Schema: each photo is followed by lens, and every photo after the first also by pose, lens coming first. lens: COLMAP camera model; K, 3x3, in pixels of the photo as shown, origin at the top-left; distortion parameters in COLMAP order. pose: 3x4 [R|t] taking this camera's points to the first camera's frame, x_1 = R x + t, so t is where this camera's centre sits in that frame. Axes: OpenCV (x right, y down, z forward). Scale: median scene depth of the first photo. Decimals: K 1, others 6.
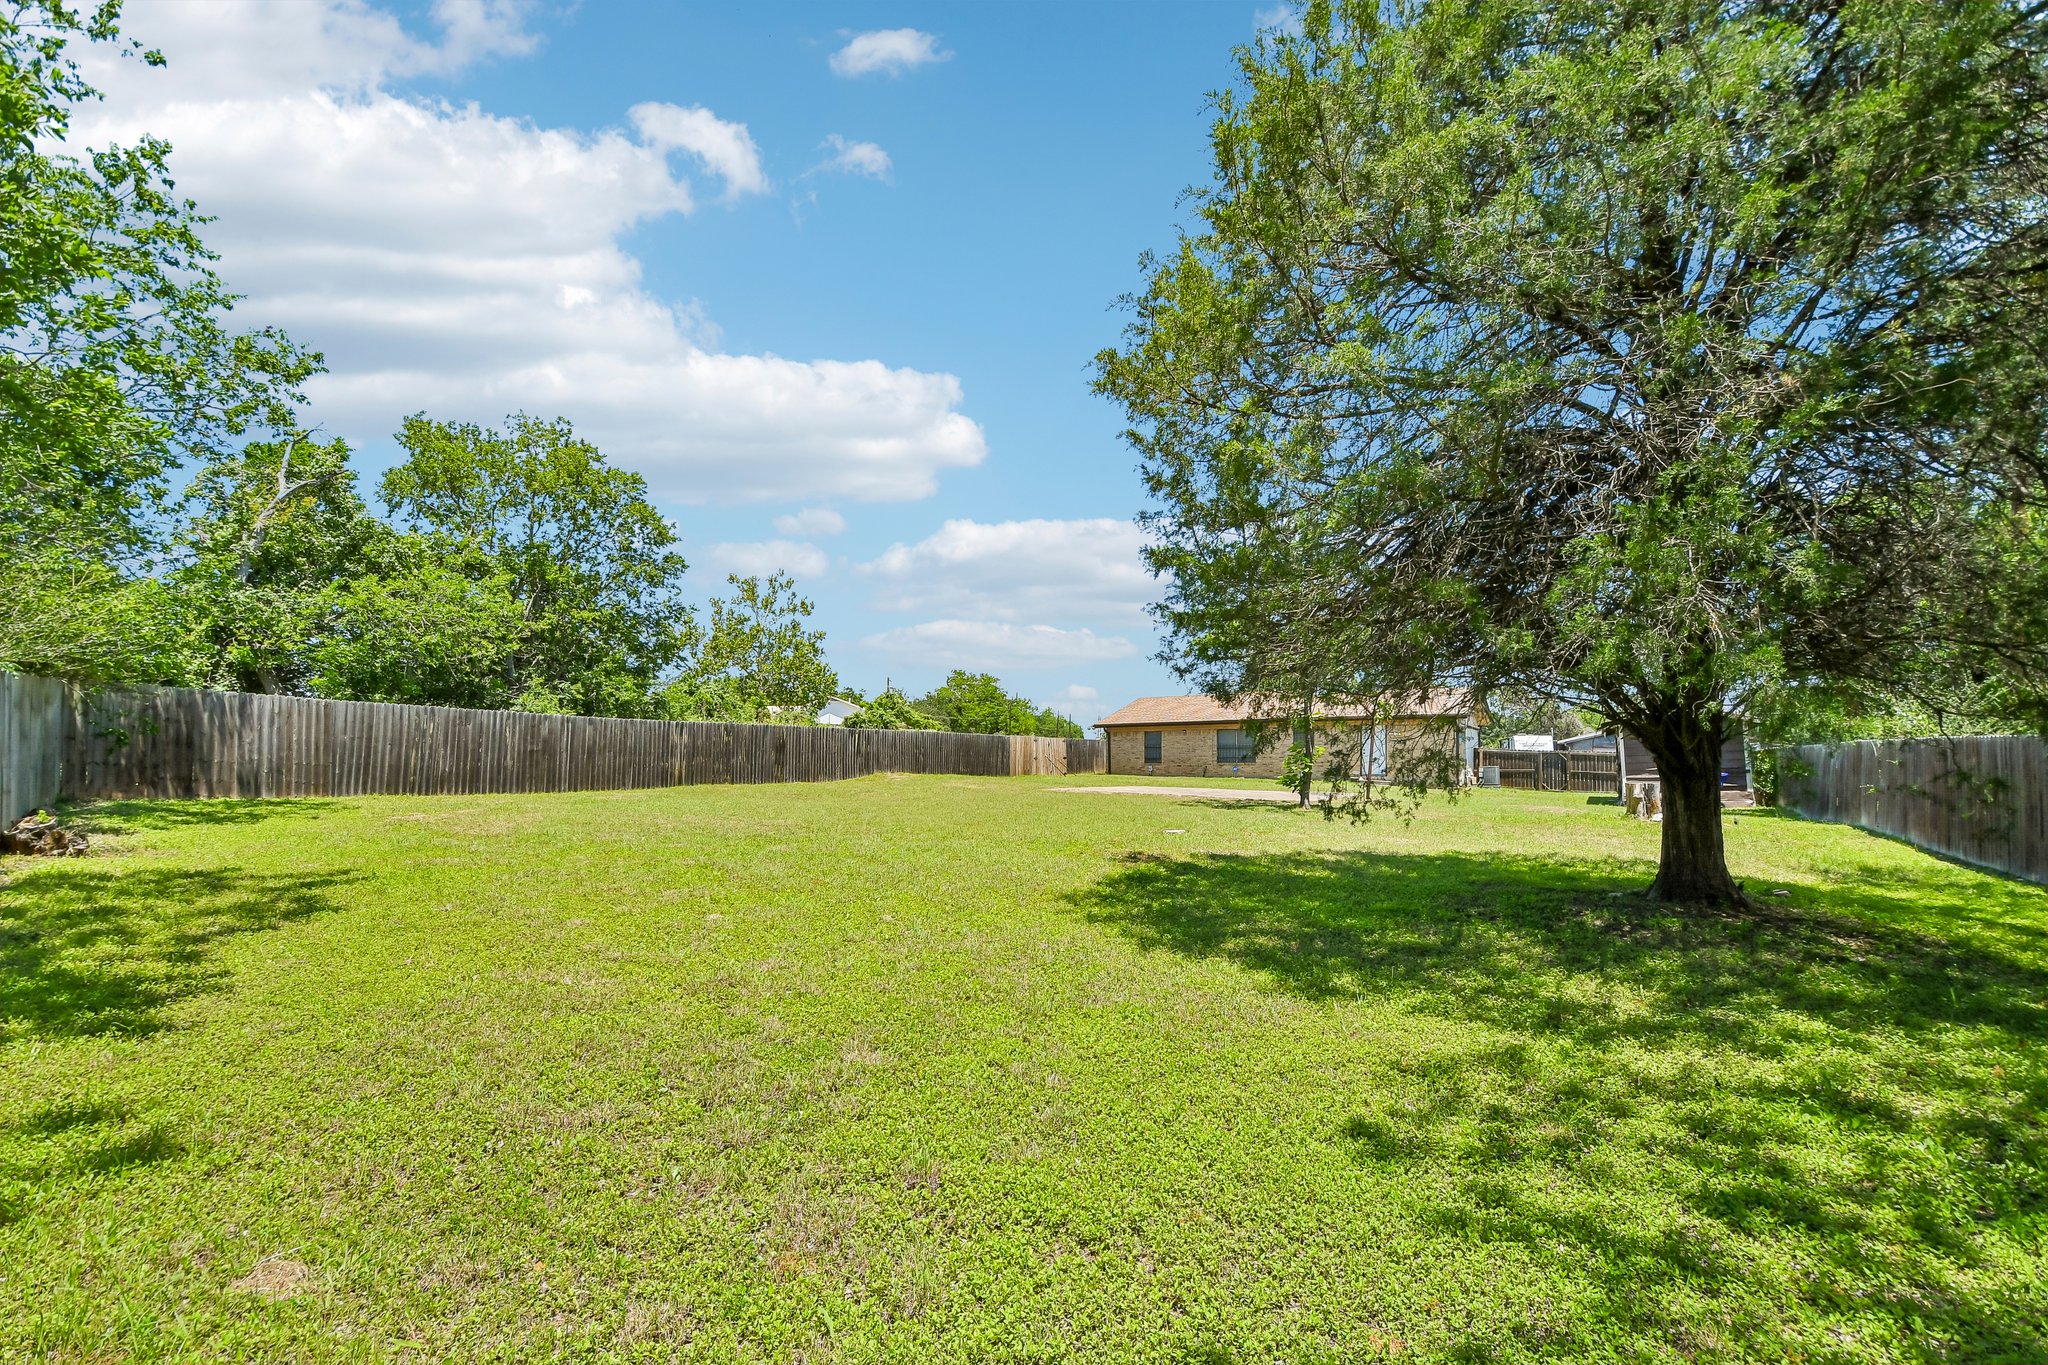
lens RADIAL K [[924.9, 0, 1023.2], [0, 924.9, 741.7], [0, 0, 1]] dist [0.000913, -0.000436]
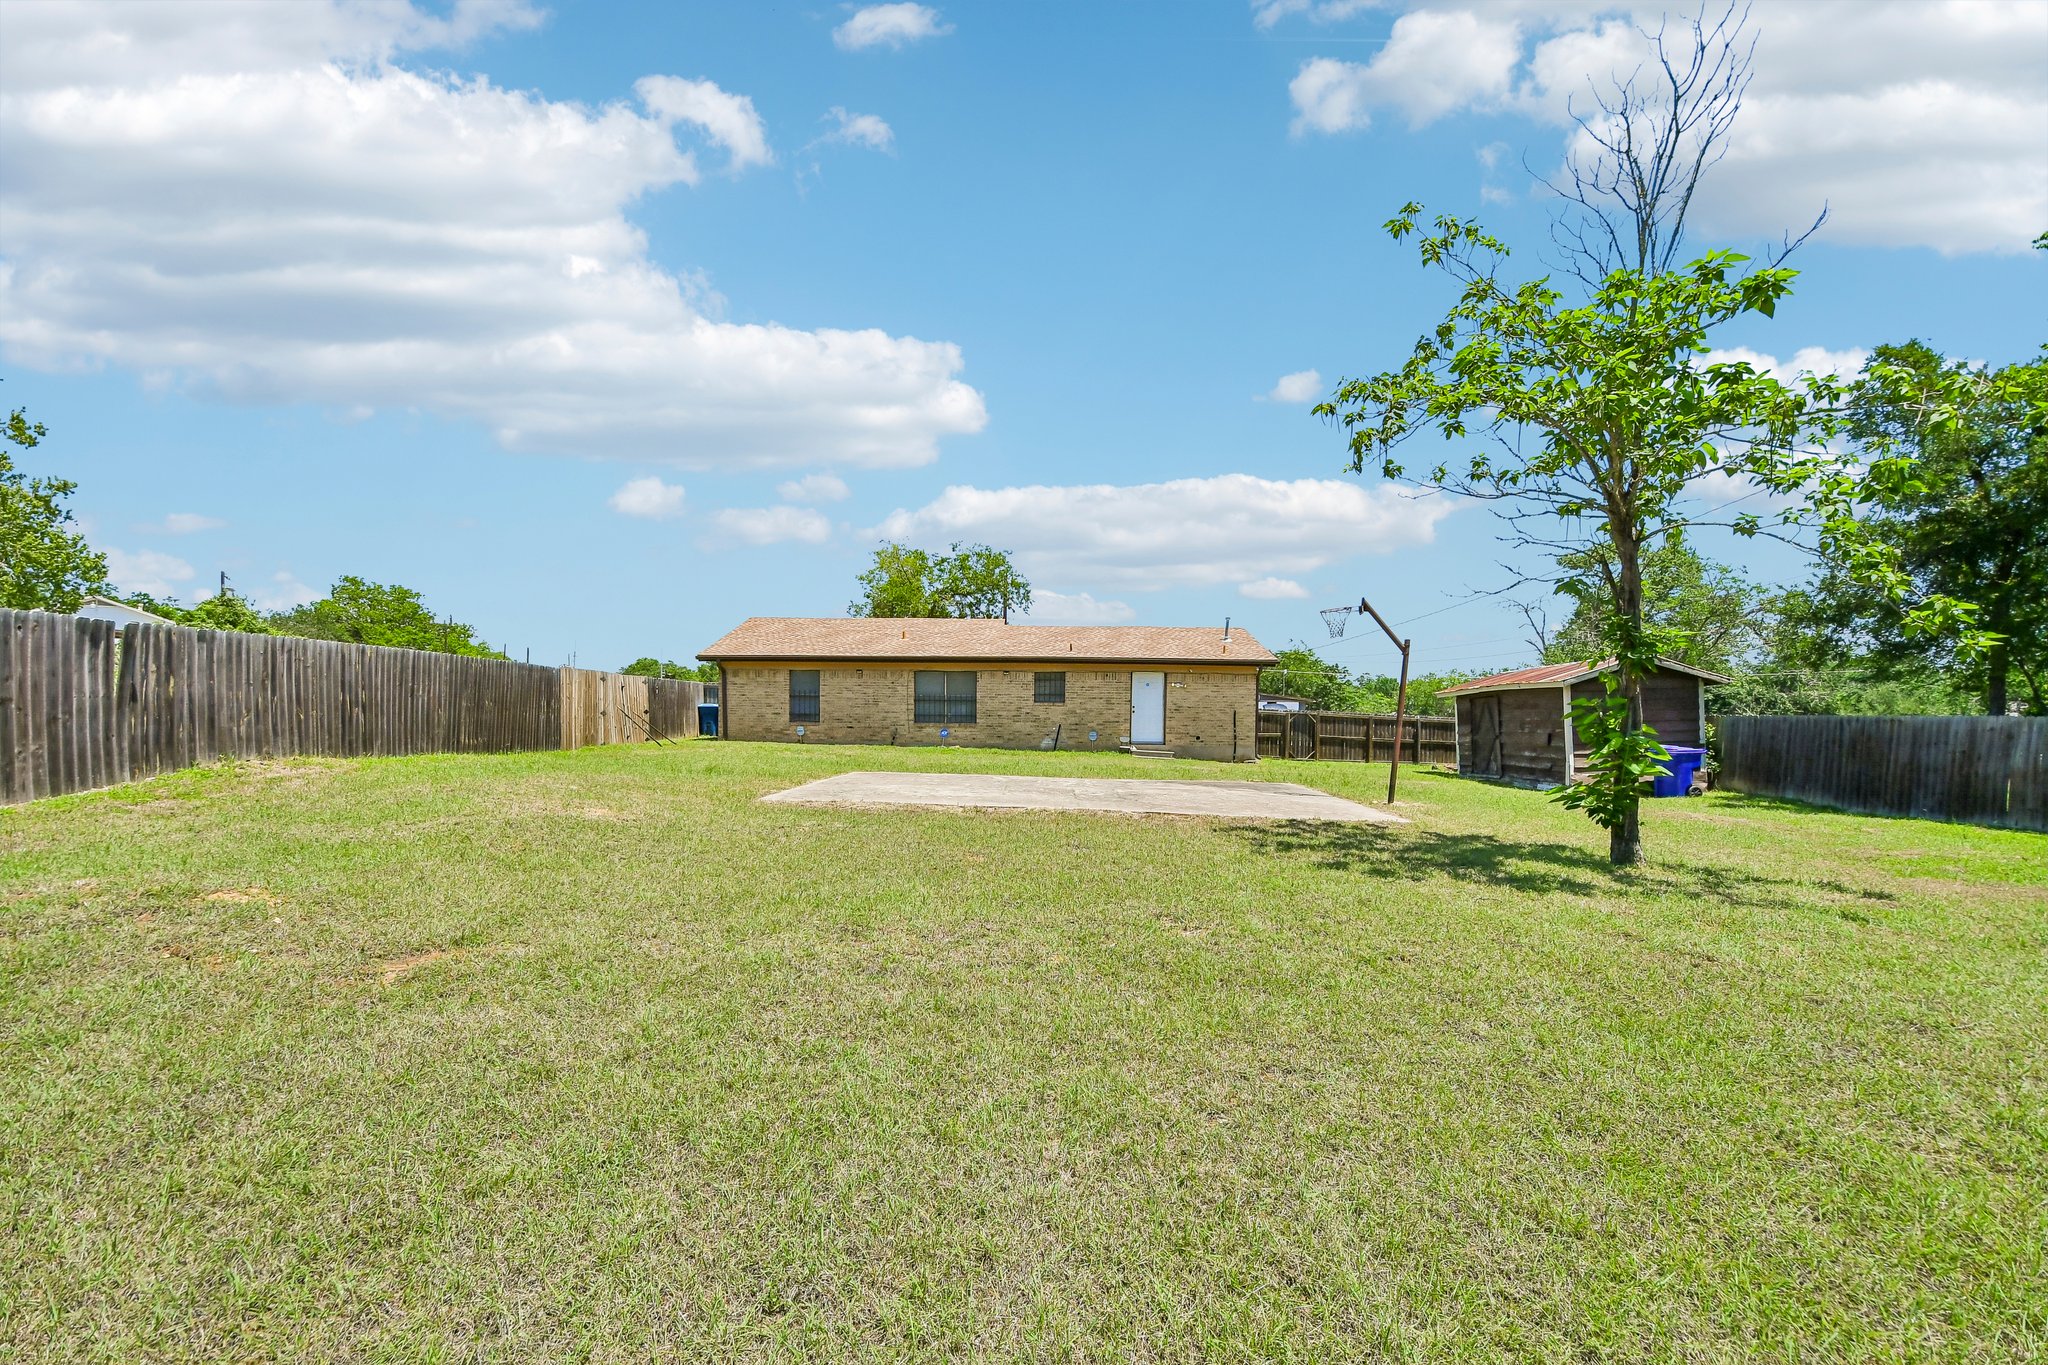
lens RADIAL K [[901.5, 0, 1018.6], [0, 901.5, 745.3], [0, 0, 1]] dist [0.000521, -0.002729]
pose [[0.834999, -0.009393, 0.550172, -0.070037], [-0.023768, 0.998305, 0.053118, 0.003295], [-0.549739, -0.057430, 0.833360, 0.431223]]
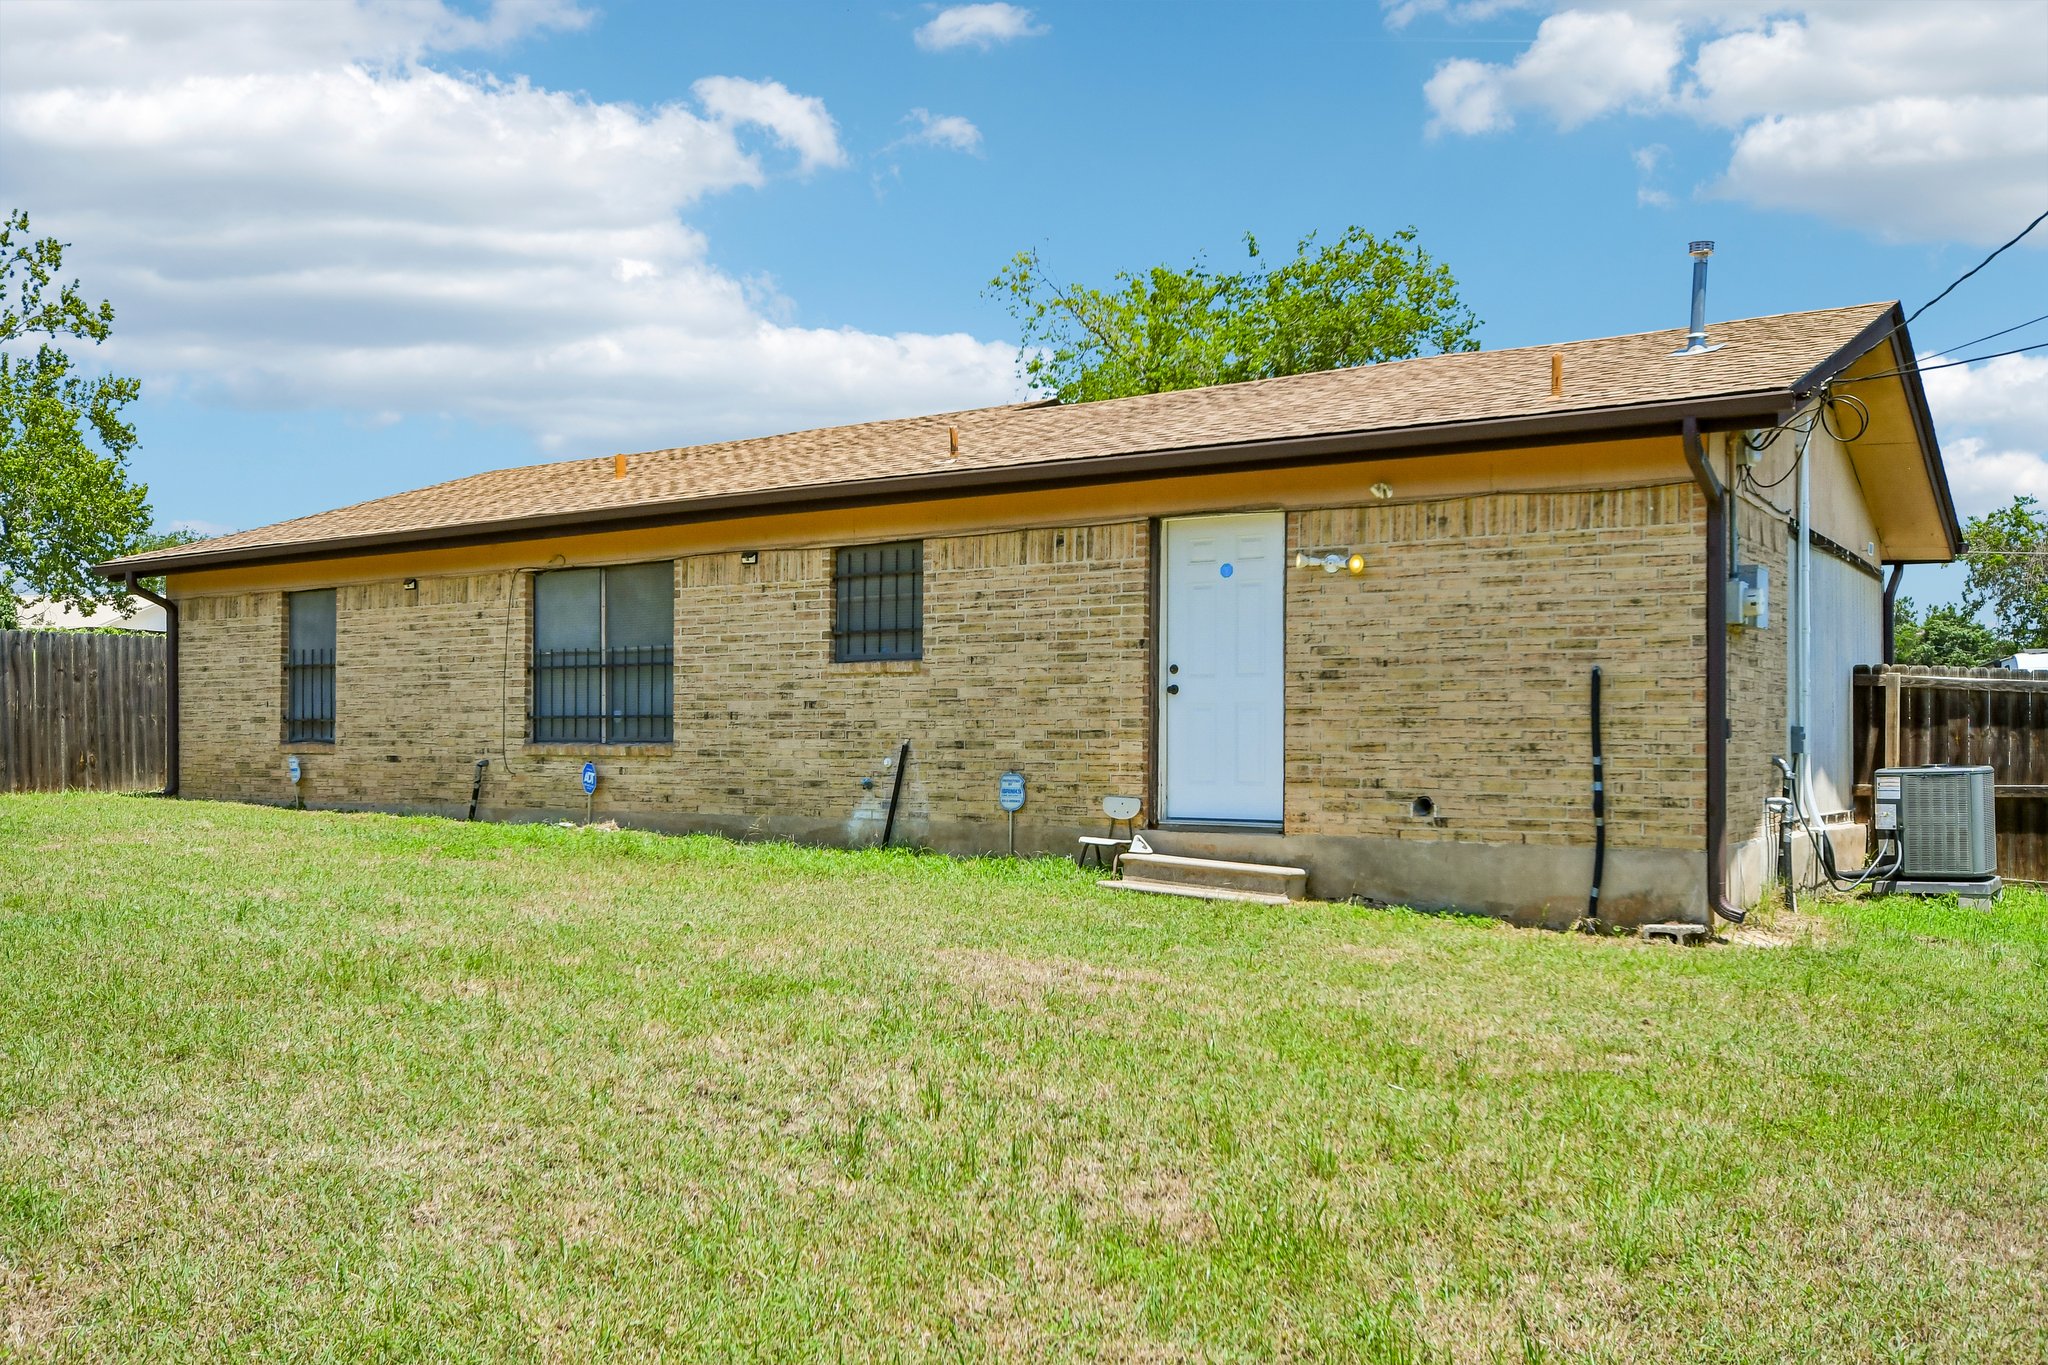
lens RADIAL K [[1742.3, 0, 1024.7], [0, 1742.3, 723.6], [0, 0, 1]] dist [-0.006579, -0.002889]
pose [[0.999991, -0.000810, 0.004193, 0.302130], [0.000721, 0.999779, 0.020996, 0.010607], [-0.004210, -0.020993, 0.999771, 0.620798]]
